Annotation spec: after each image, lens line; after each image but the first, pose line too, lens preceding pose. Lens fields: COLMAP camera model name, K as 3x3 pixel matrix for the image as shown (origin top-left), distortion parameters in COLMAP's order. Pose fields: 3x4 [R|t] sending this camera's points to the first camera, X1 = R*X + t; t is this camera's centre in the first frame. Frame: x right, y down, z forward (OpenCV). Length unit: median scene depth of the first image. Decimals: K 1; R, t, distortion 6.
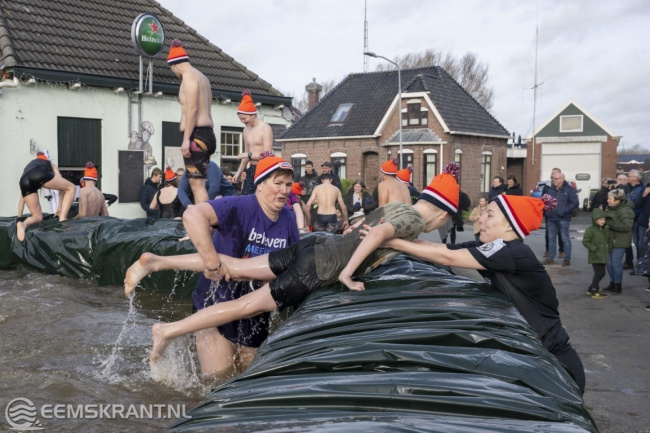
lens RADIAL K [[843.8, 0, 173.3], [0, 843.8, 238.9], [0, 0, 1]] dist [0.011204, 0.000418]
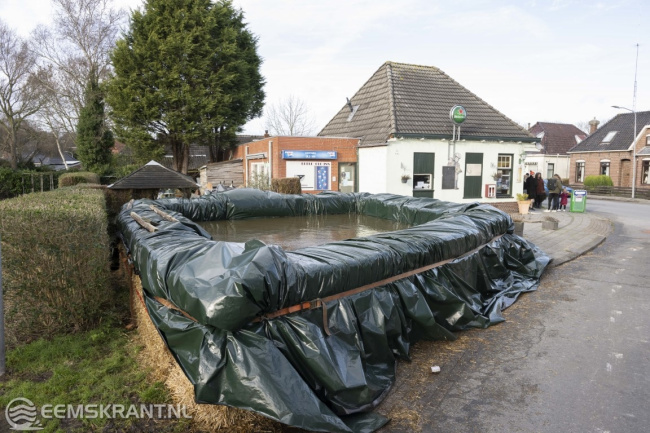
lens RADIAL K [[442.2, 0, 325.0], [0, 442.2, 216.5], [0, 0, 1]] dist [-0.000403, -0.002066]
pose [[0.899381, 0.054044, -0.433811, 0.151479], [-0.036296, 0.998134, 0.049097, -0.014341], [0.435655, -0.028412, 0.899665, -0.186001]]
